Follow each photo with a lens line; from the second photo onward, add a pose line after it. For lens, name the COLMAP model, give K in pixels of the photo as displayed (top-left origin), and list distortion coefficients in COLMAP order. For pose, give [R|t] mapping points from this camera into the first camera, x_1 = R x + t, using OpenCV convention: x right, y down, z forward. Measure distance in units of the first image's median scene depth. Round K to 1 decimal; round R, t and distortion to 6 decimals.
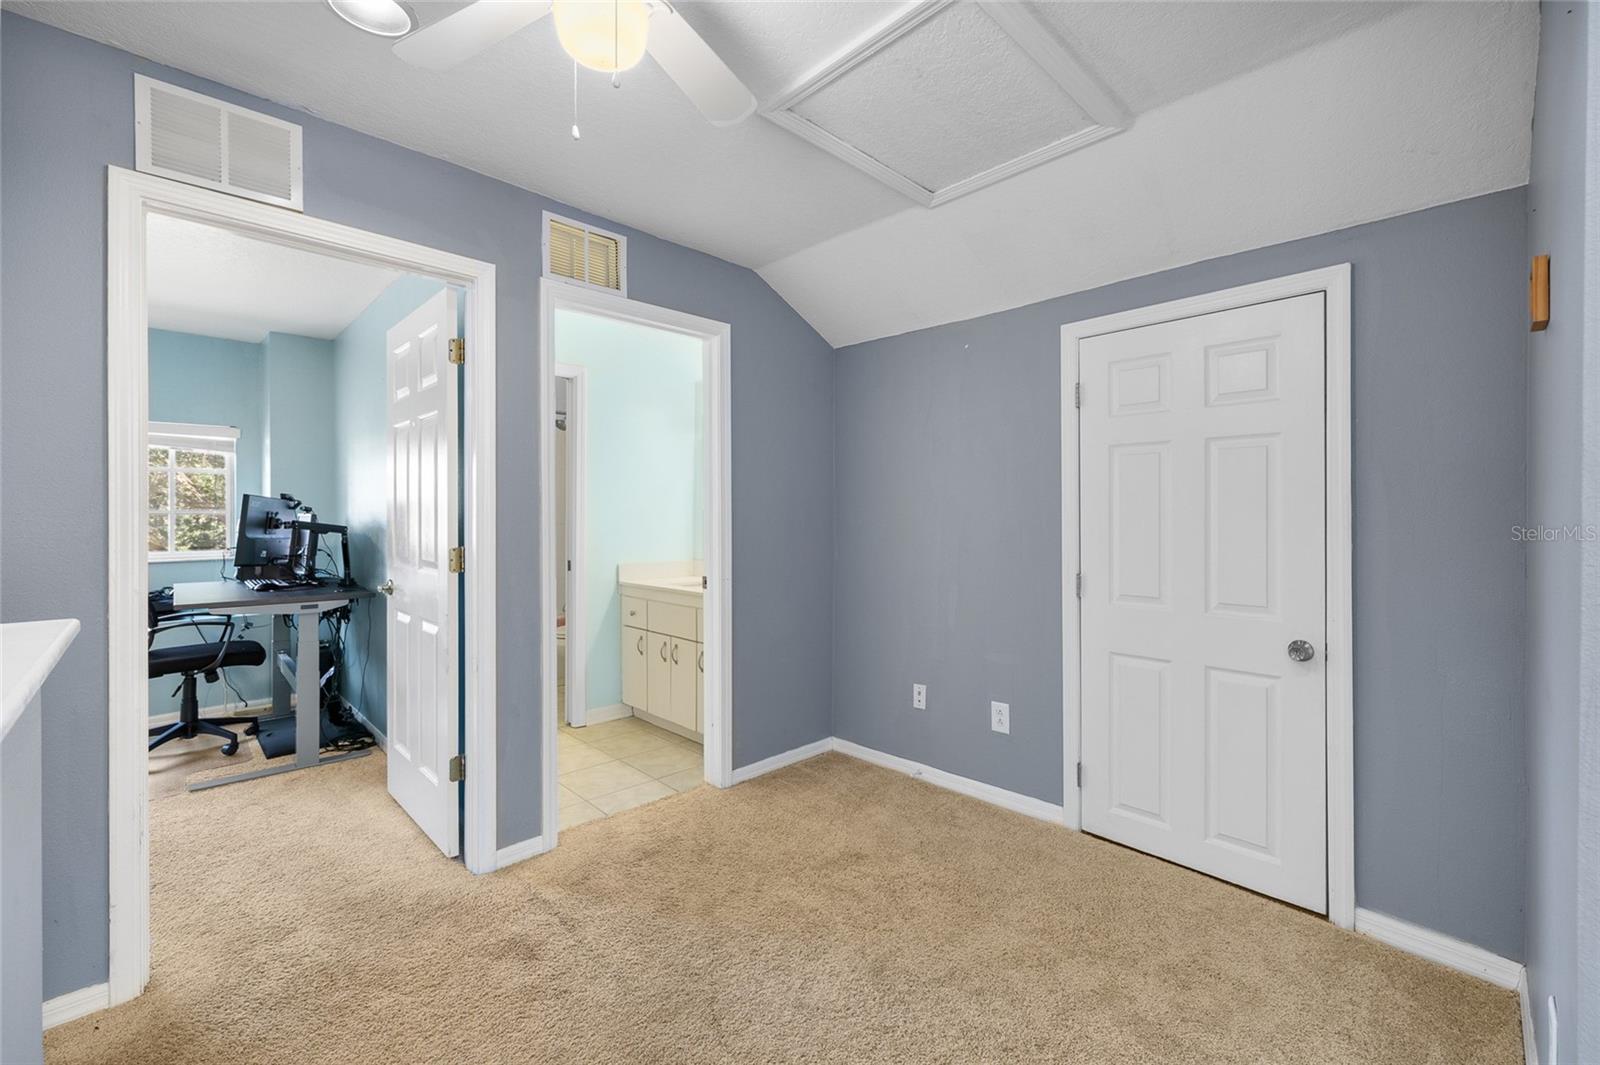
lens RADIAL K [[672.0, 0, 799.0], [0, 672.0, 527.4], [0, 0, 1]] dist [0.000586, 0.000356]
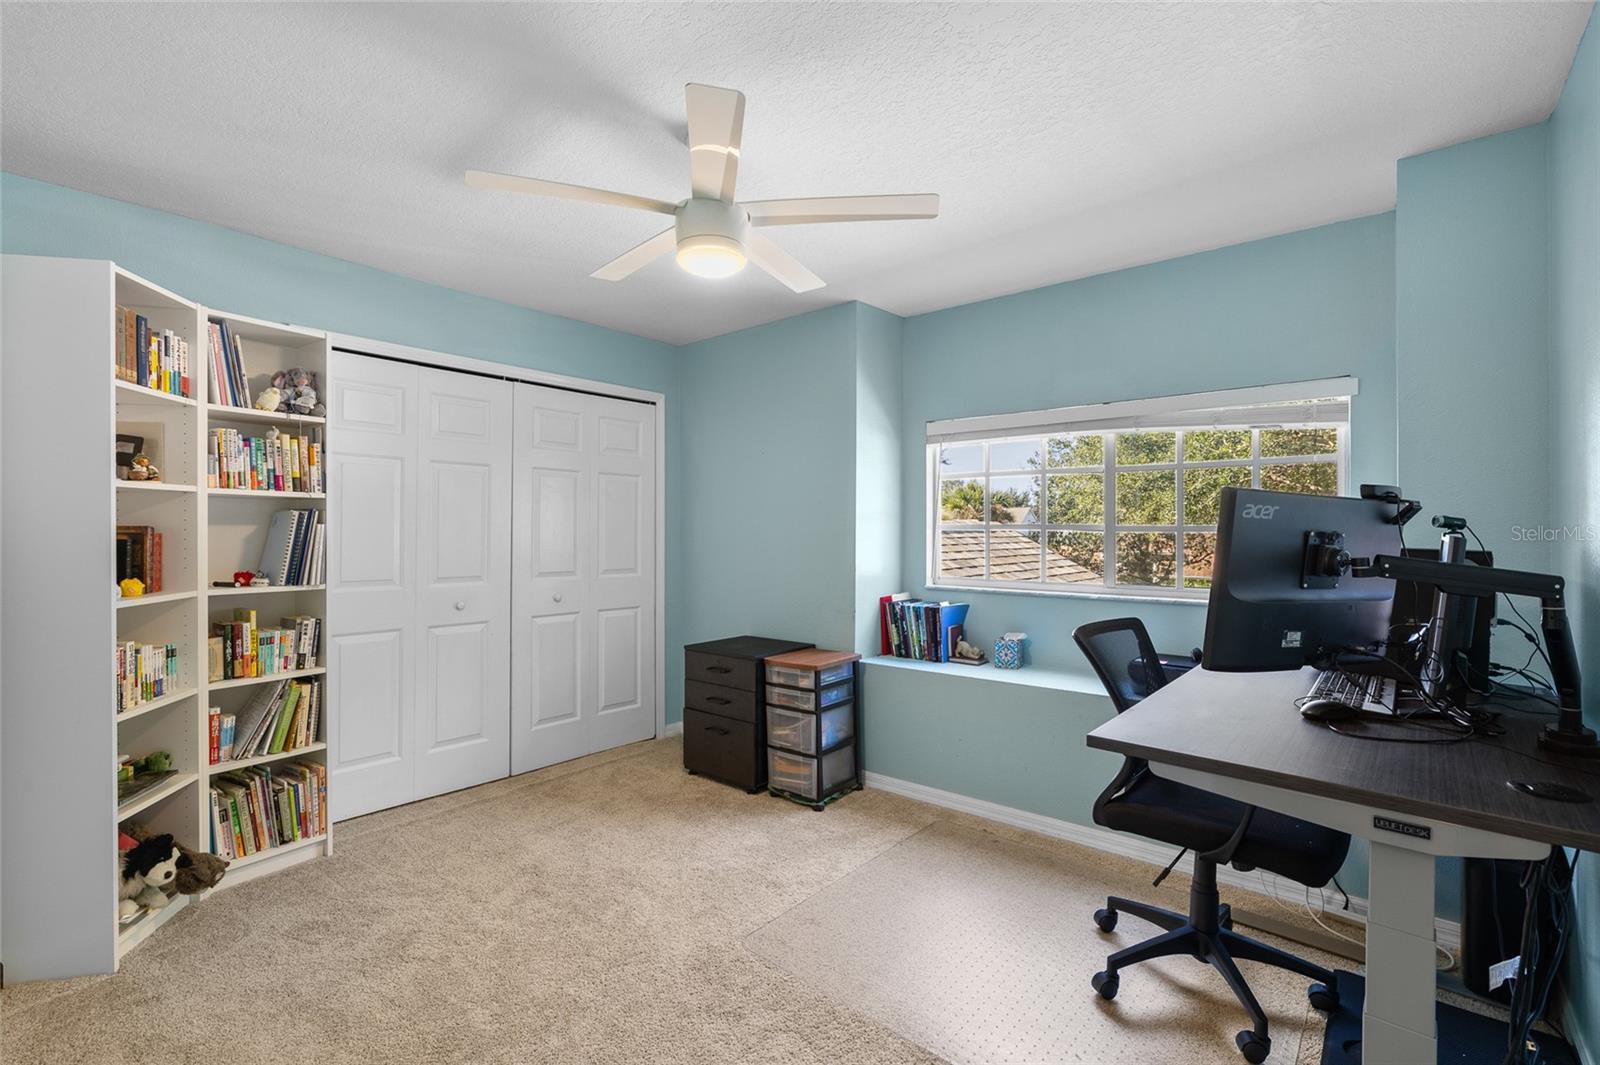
lens RADIAL K [[704.9, 0, 796.3], [0, 704.9, 534.1], [0, 0, 1]] dist [-0.007634, 0.001601]
pose [[0.101493, 0.006108, -0.994817, -0.387019], [-0.011899, 0.999917, 0.004926, -0.019181], [0.994765, 0.011338, 0.101558, 0.615954]]
